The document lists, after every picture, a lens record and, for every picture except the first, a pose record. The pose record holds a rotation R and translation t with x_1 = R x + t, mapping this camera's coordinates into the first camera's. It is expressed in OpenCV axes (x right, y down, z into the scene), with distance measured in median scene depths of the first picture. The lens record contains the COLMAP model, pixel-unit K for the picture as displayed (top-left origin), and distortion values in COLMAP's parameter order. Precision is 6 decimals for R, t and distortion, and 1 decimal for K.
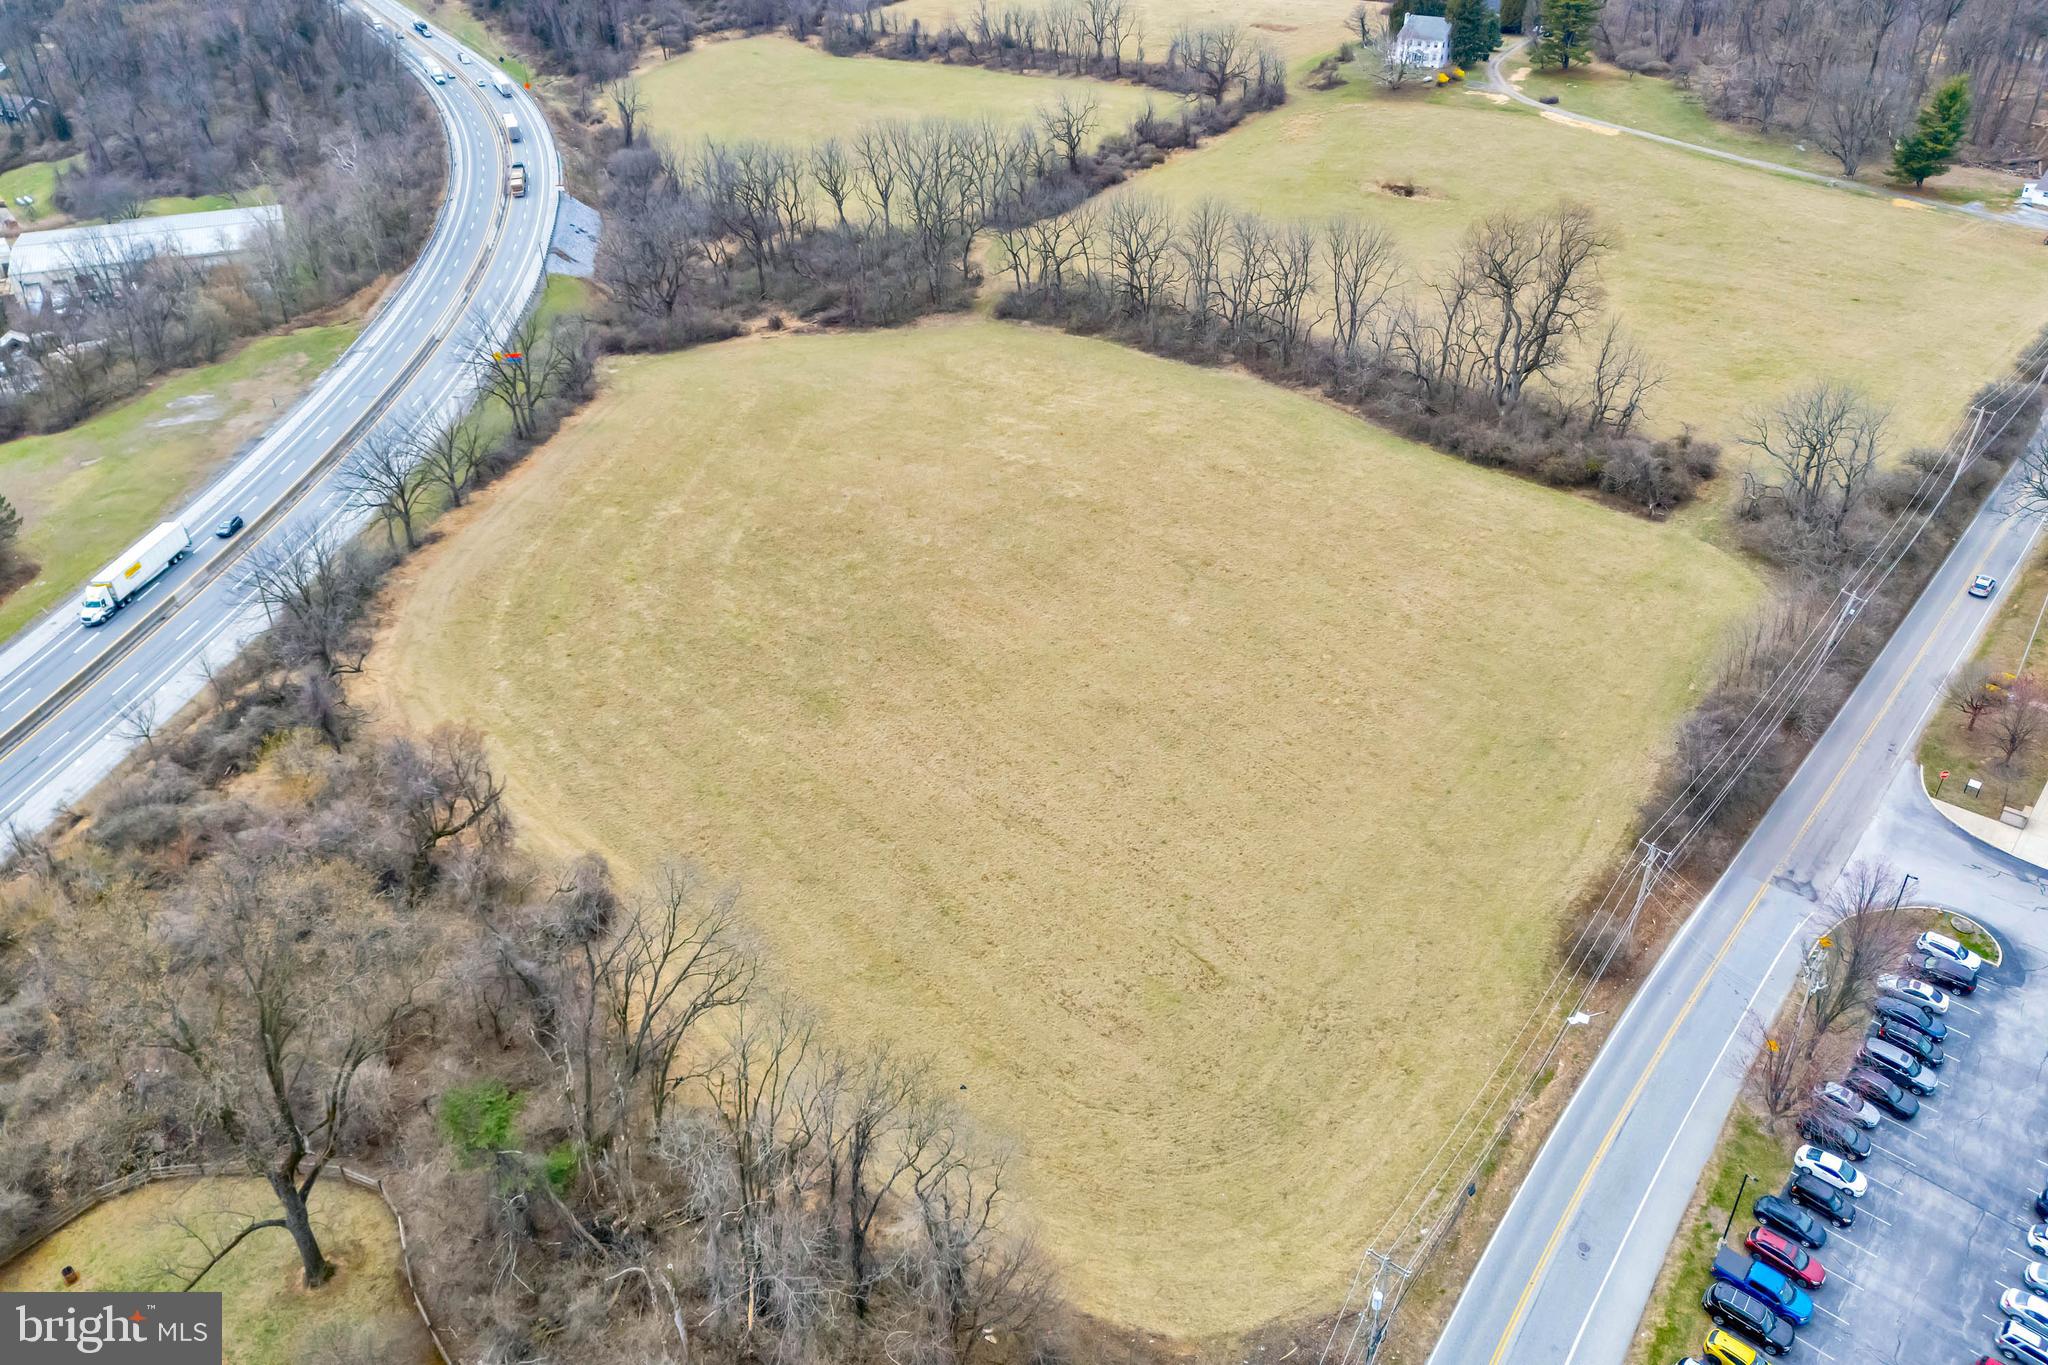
lens RADIAL K [[1488.9, 0, 1031.4], [0, 1488.9, 674.6], [0, 0, 1]] dist [0.075218, -0.076780]
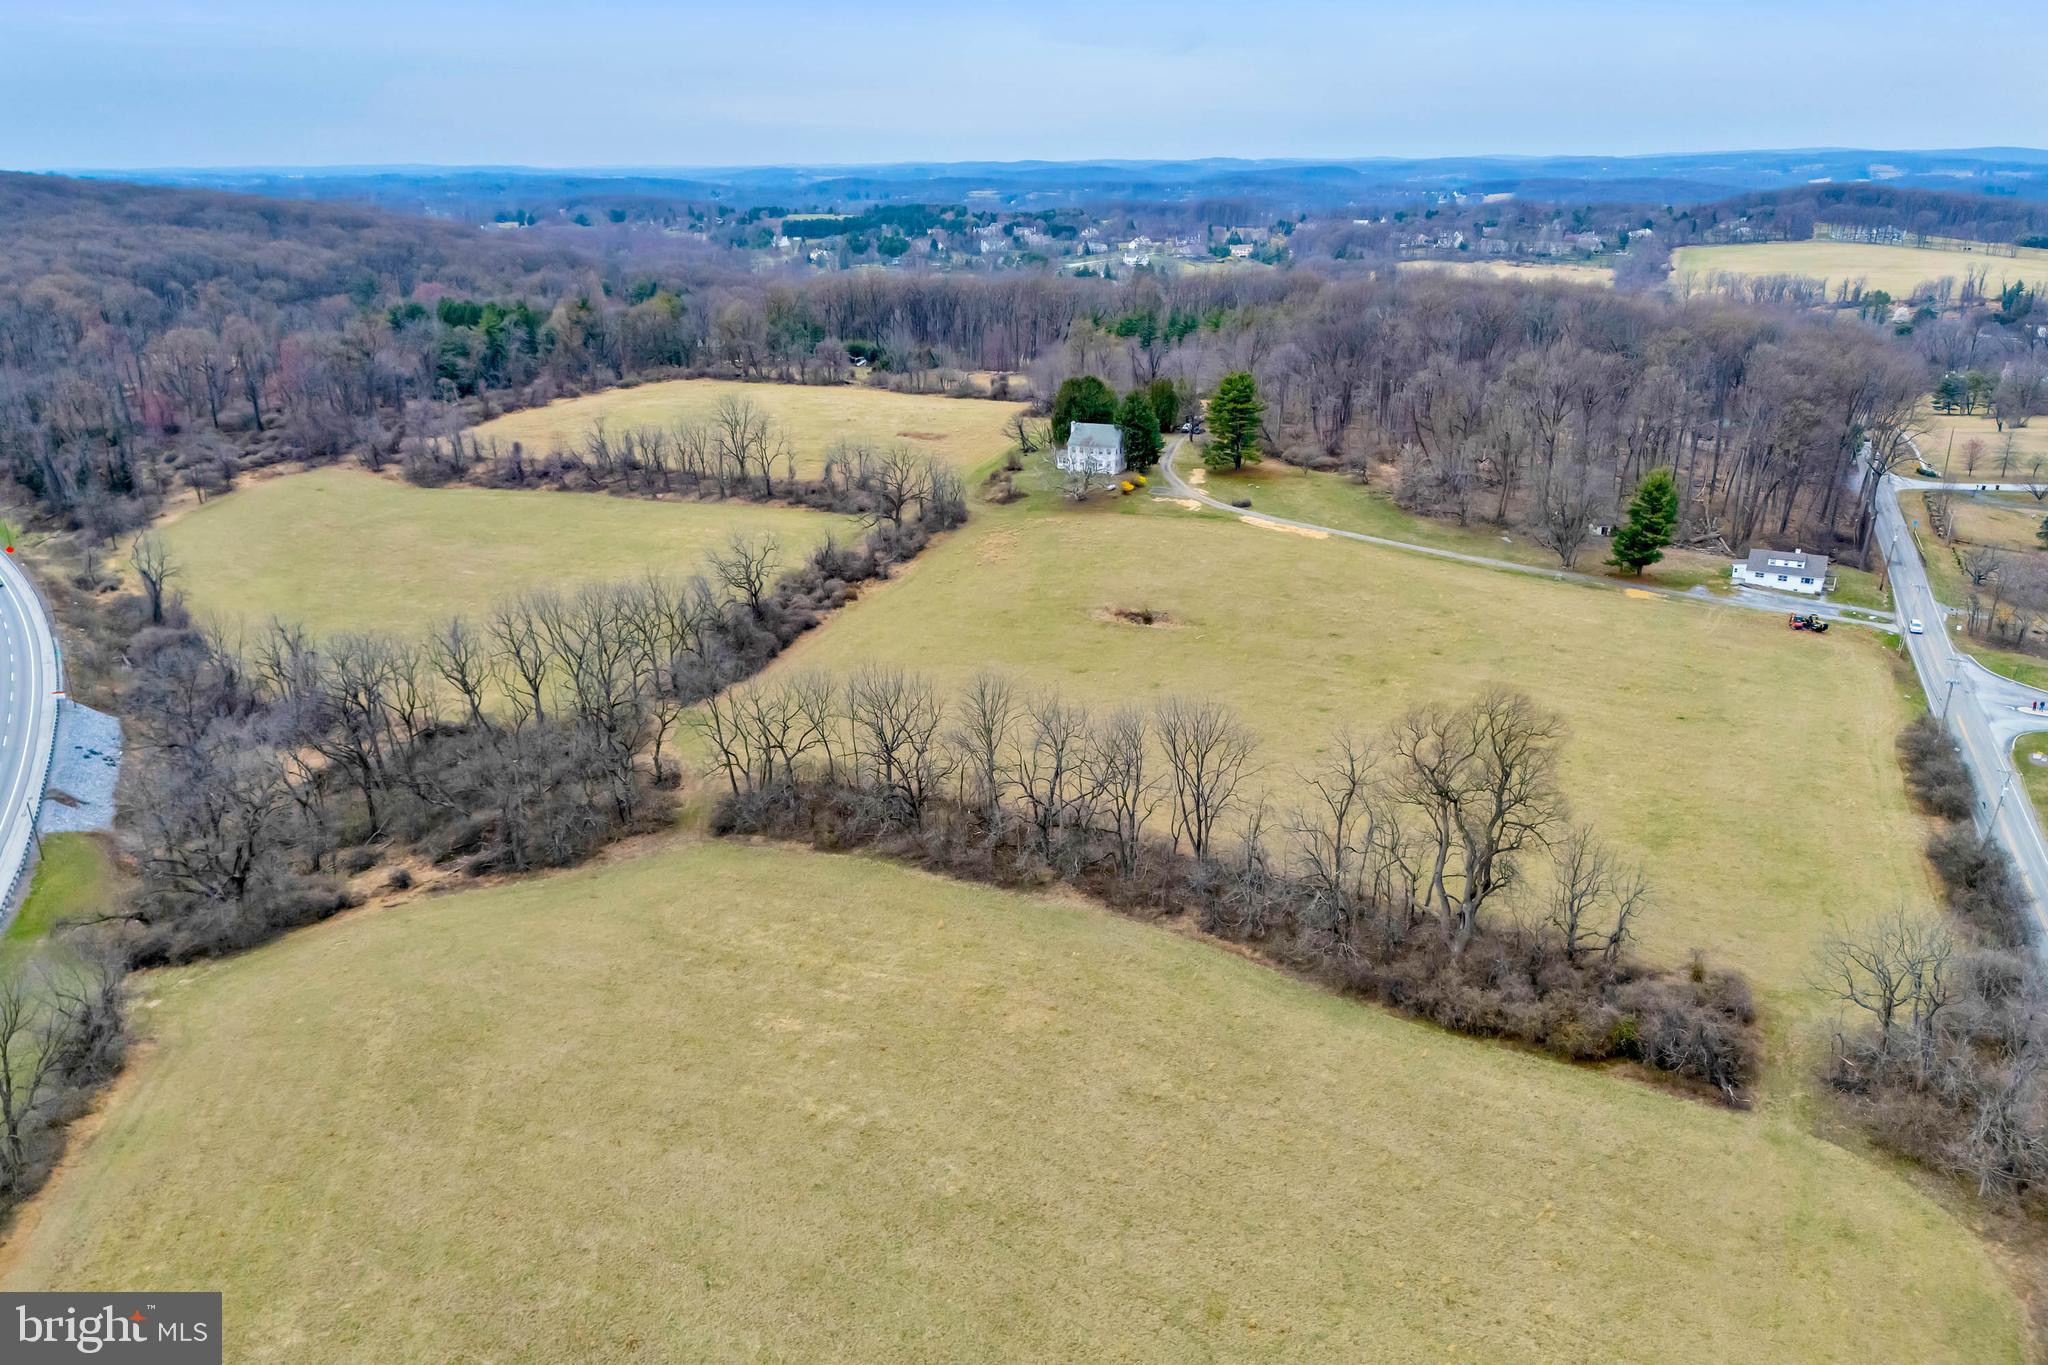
lens RADIAL K [[1492.1, 0, 1024.0], [0, 1492.1, 682.5], [0, 0, 1]] dist [0.081606, -0.083721]
pose [[0.959495, -0.095005, 0.265225, -0.058535], [0.149967, 0.969198, -0.195358, -0.122345], [-0.238496, 0.227220, 0.944188, 0.190055]]
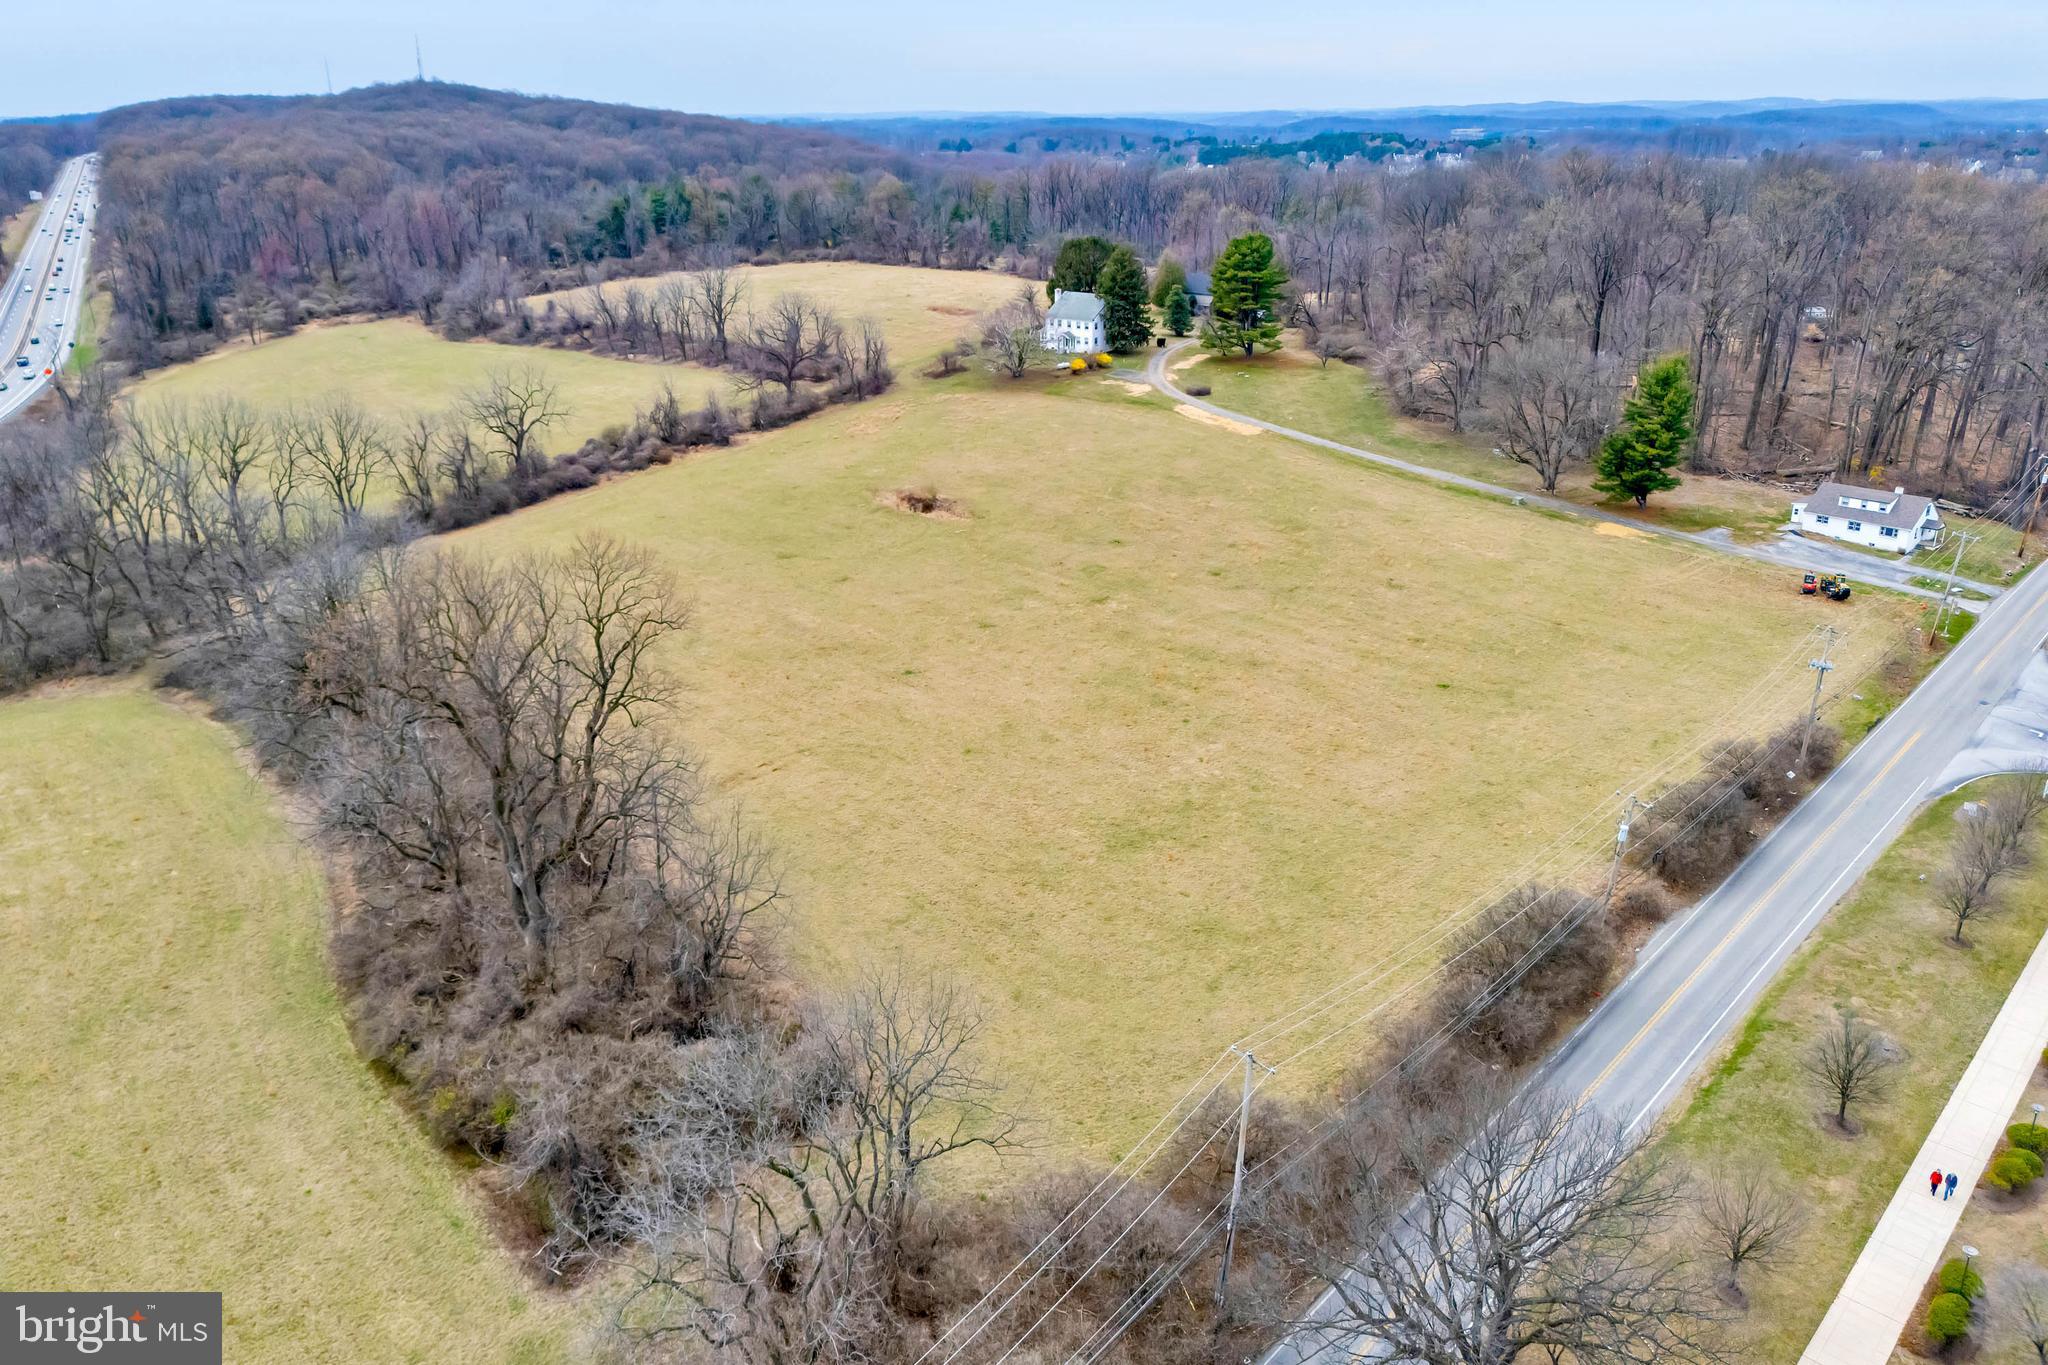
lens RADIAL K [[1492.1, 0, 1024.0], [0, 1492.1, 682.5], [0, 0, 1]] dist [0.081606, -0.083721]
pose [[0.999528, 0.009591, -0.029178, 0.319632], [-0.014815, 0.982730, -0.184454, -0.109423], [0.026905, 0.184799, 0.982408, 0.324227]]
